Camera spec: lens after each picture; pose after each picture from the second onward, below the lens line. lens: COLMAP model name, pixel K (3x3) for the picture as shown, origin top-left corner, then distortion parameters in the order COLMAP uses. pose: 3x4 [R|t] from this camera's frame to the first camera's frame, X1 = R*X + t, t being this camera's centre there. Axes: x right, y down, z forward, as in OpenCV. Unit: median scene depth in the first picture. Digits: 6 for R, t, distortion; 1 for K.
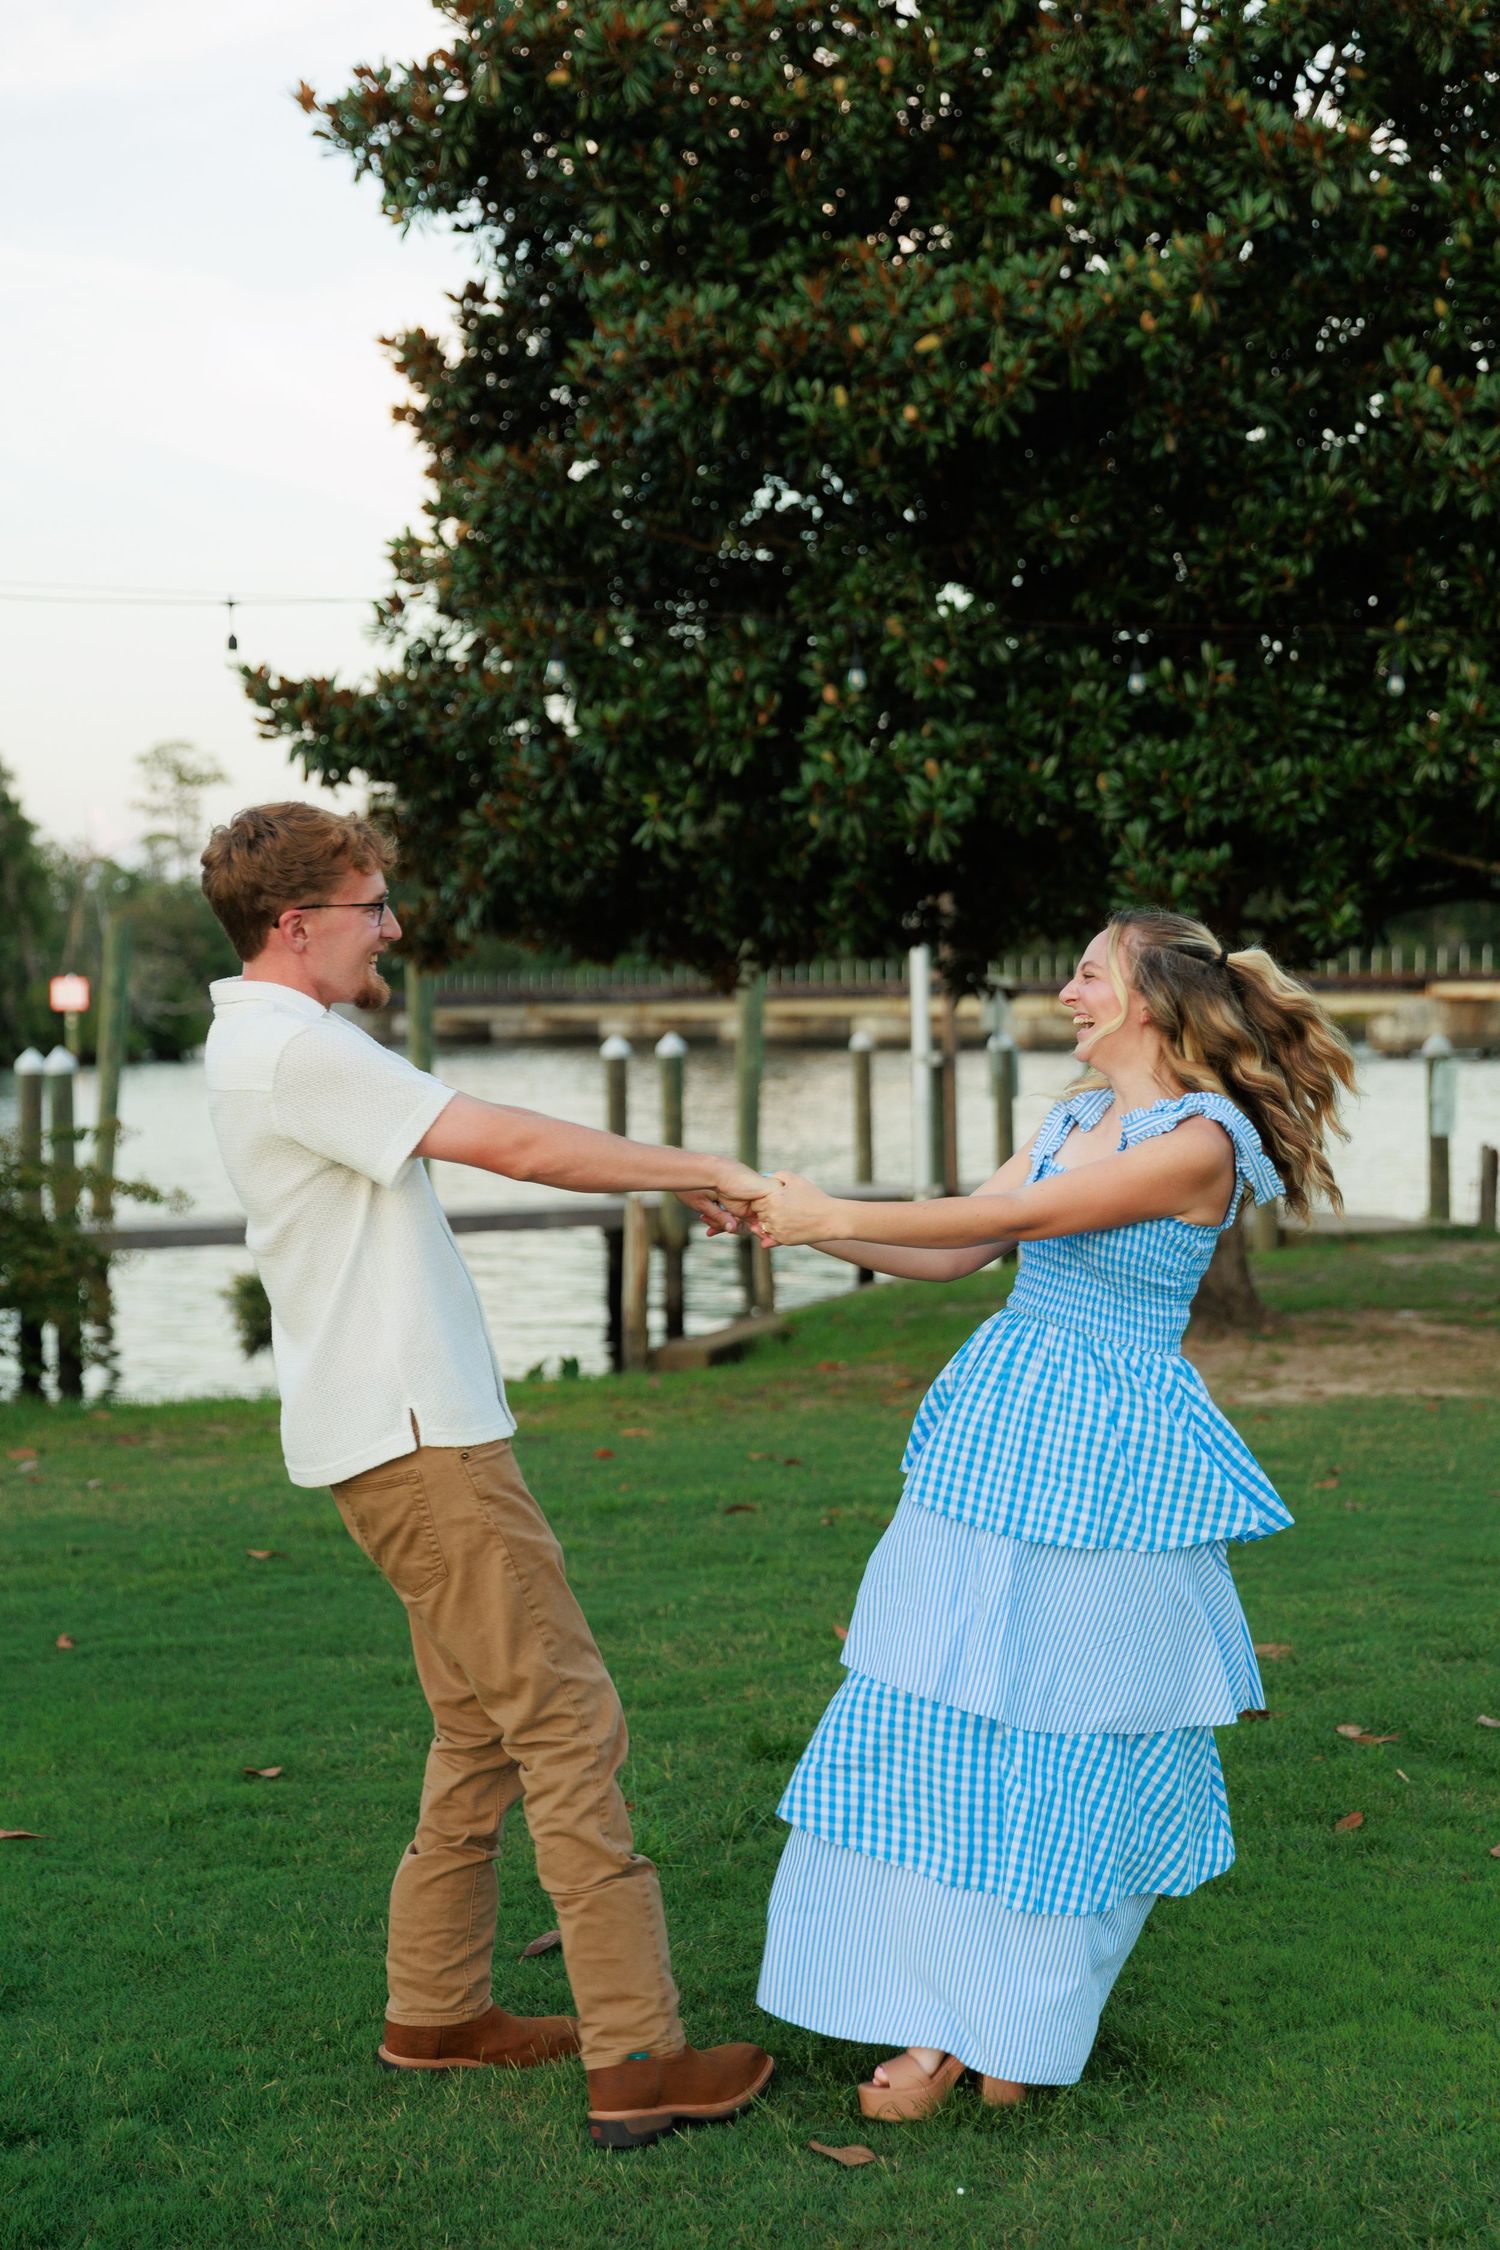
lens RADIAL K [[3601.2, 0, 775.9], [0, 3601.2, 1129.0], [0, 0, 1]] dist [-0.022895, 0.150355]
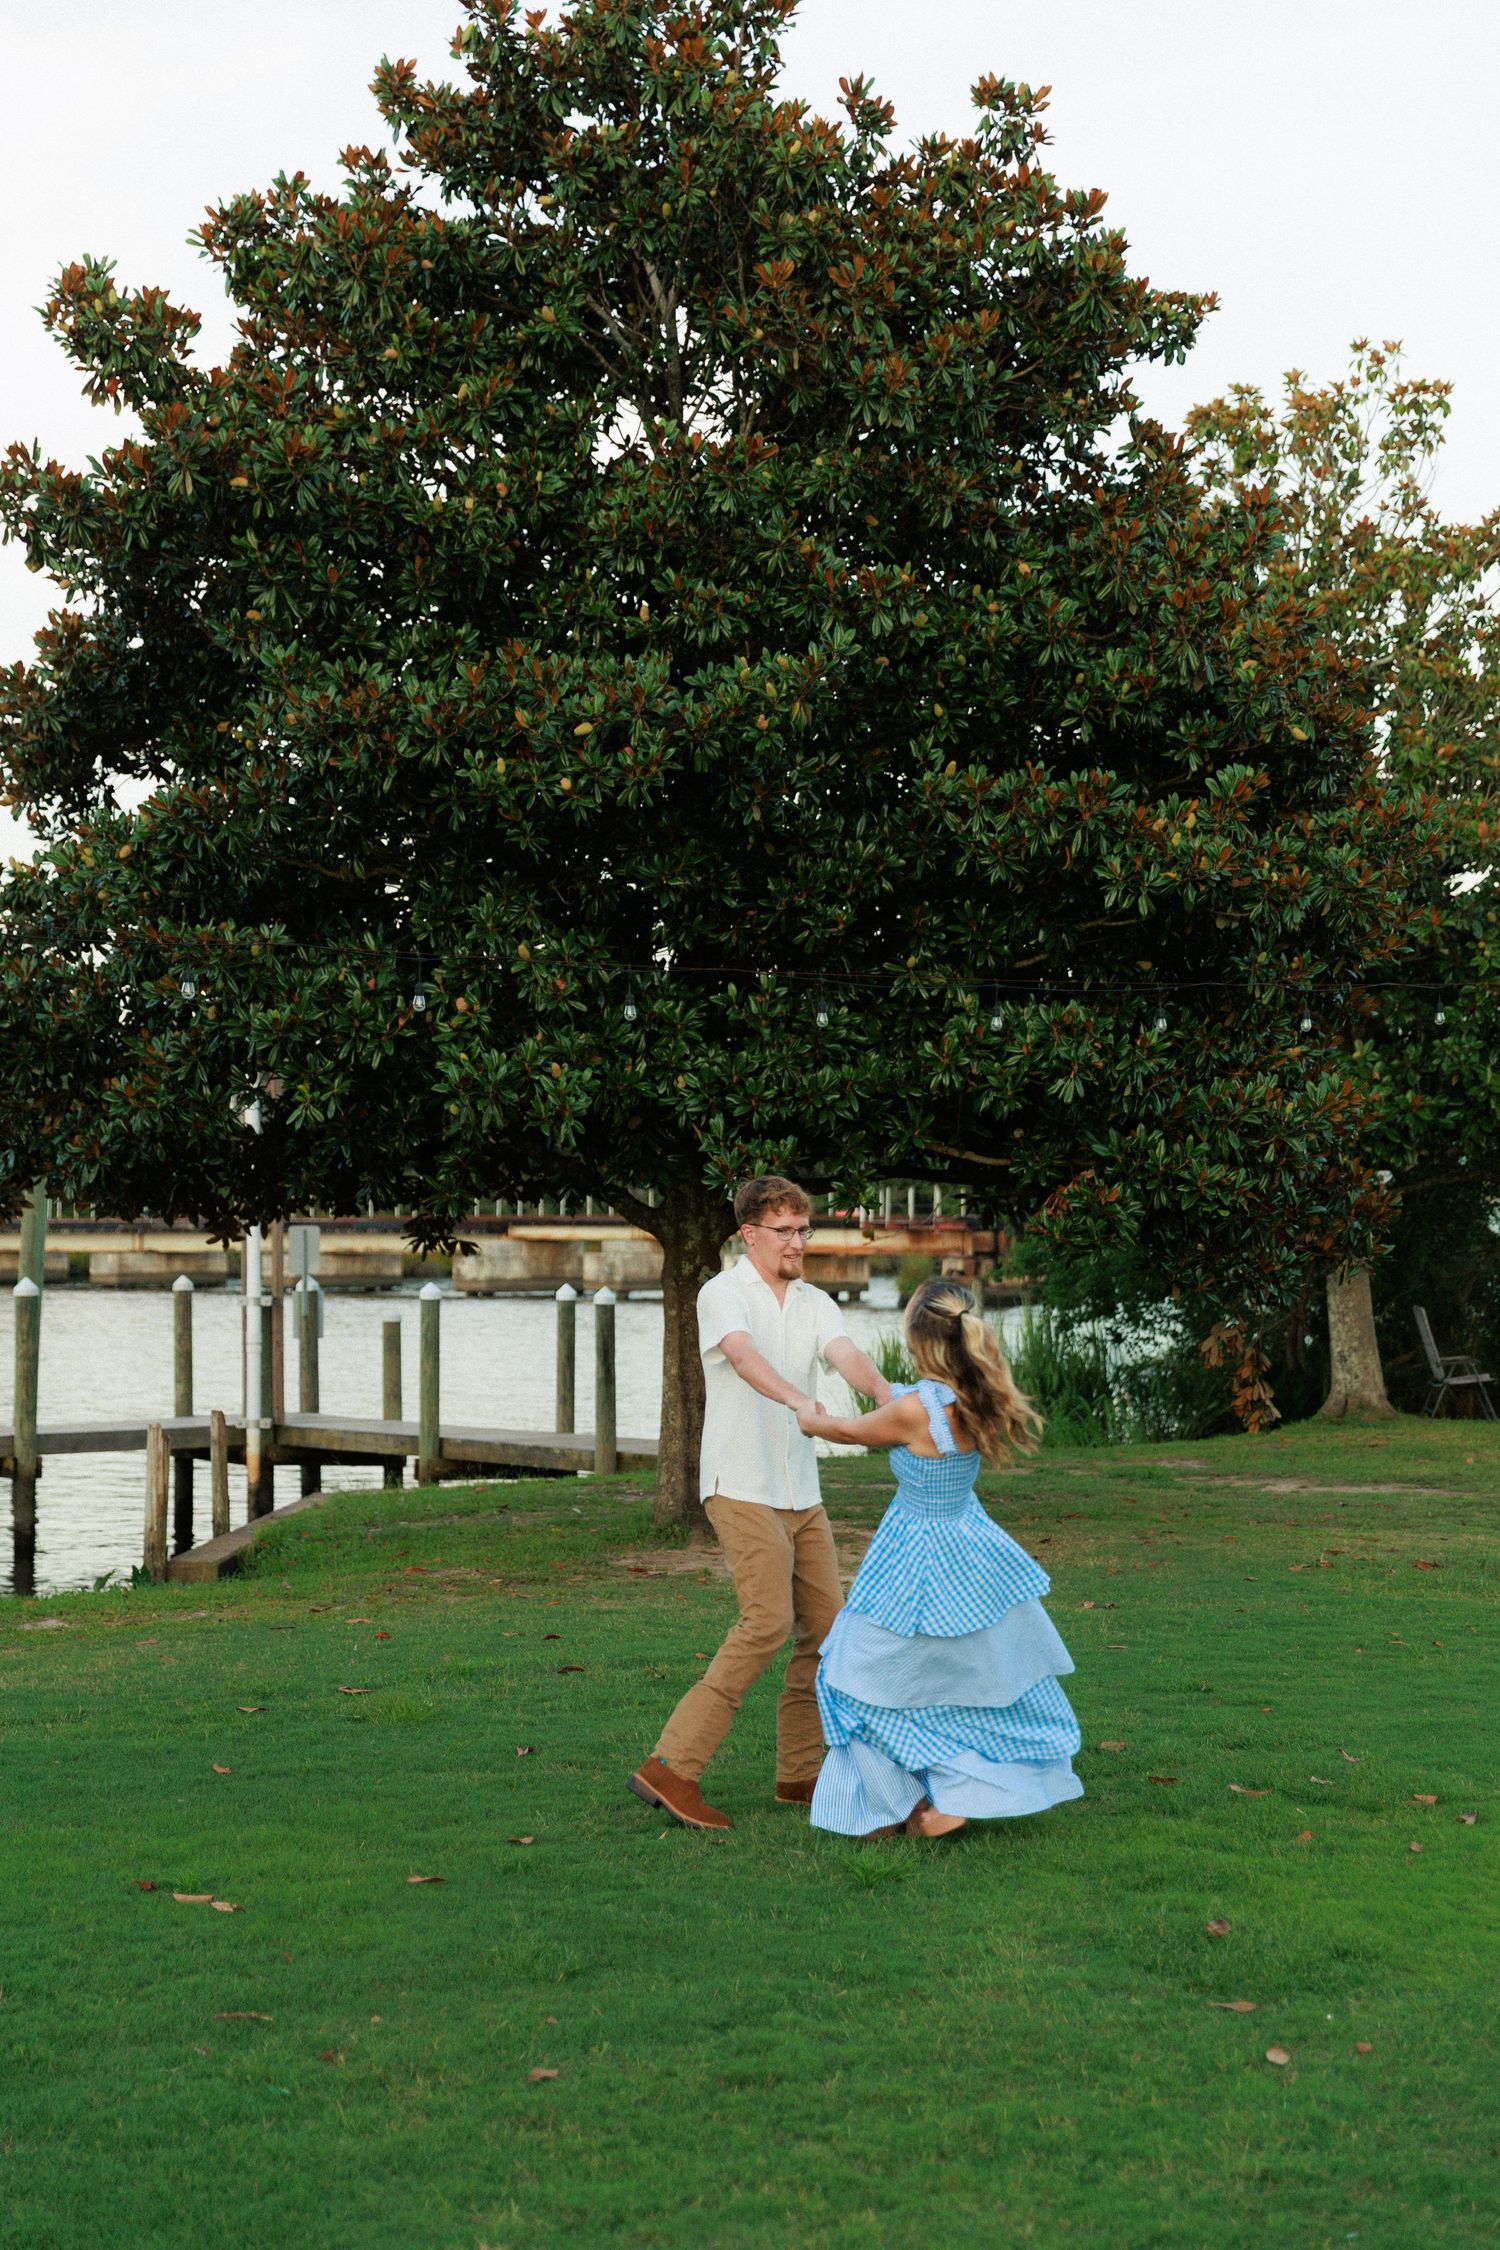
lens RADIAL K [[3490.9, 0, 826.8], [0, 3490.9, 1122.1], [0, 0, 1]] dist [0.020766, 0.057874]
pose [[0.960426, 0.019003, 0.277887, -0.191809], [0.000216, 0.997619, -0.068968, -0.001090], [-0.278536, 0.066298, 0.958135, -0.148816]]
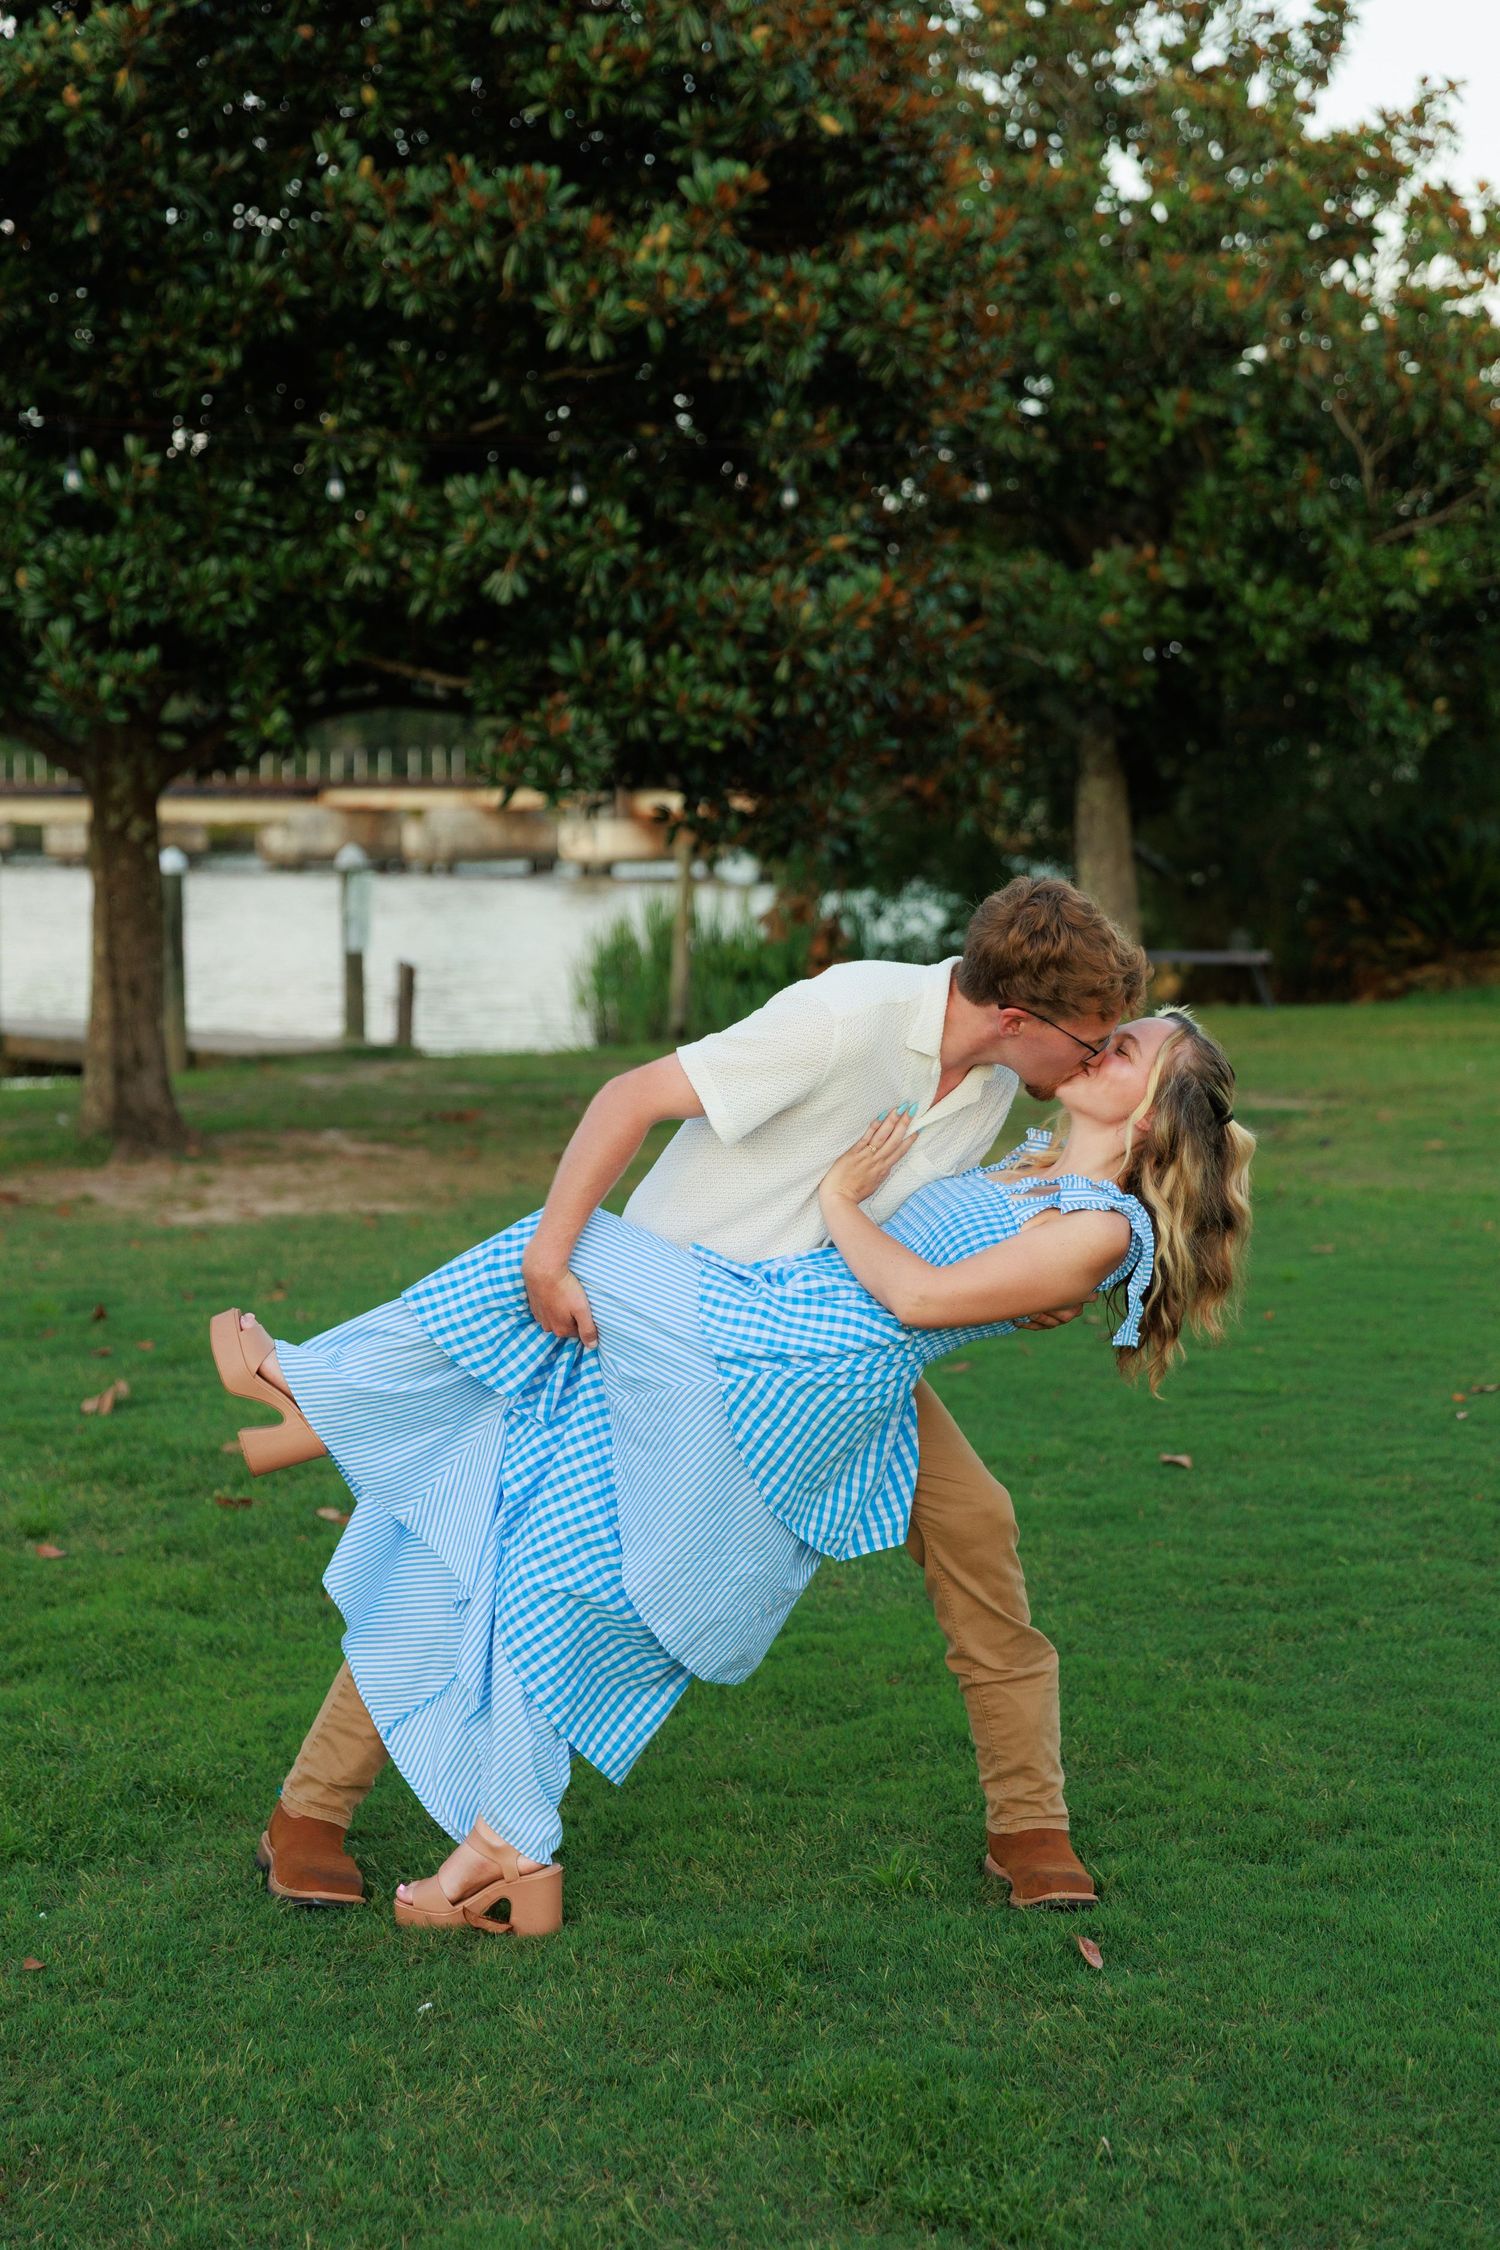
lens RADIAL K [[3926.8, 0, 750.0], [0, 3926.8, 1125.0], [0, 0, 1]] dist [0.021827, 0.009904]
pose [[0.958652, -0.014320, 0.284221, -0.022660], [0.001567, 0.998984, 0.045045, 0.001926], [-0.284577, -0.042737, 0.957700, -0.059322]]
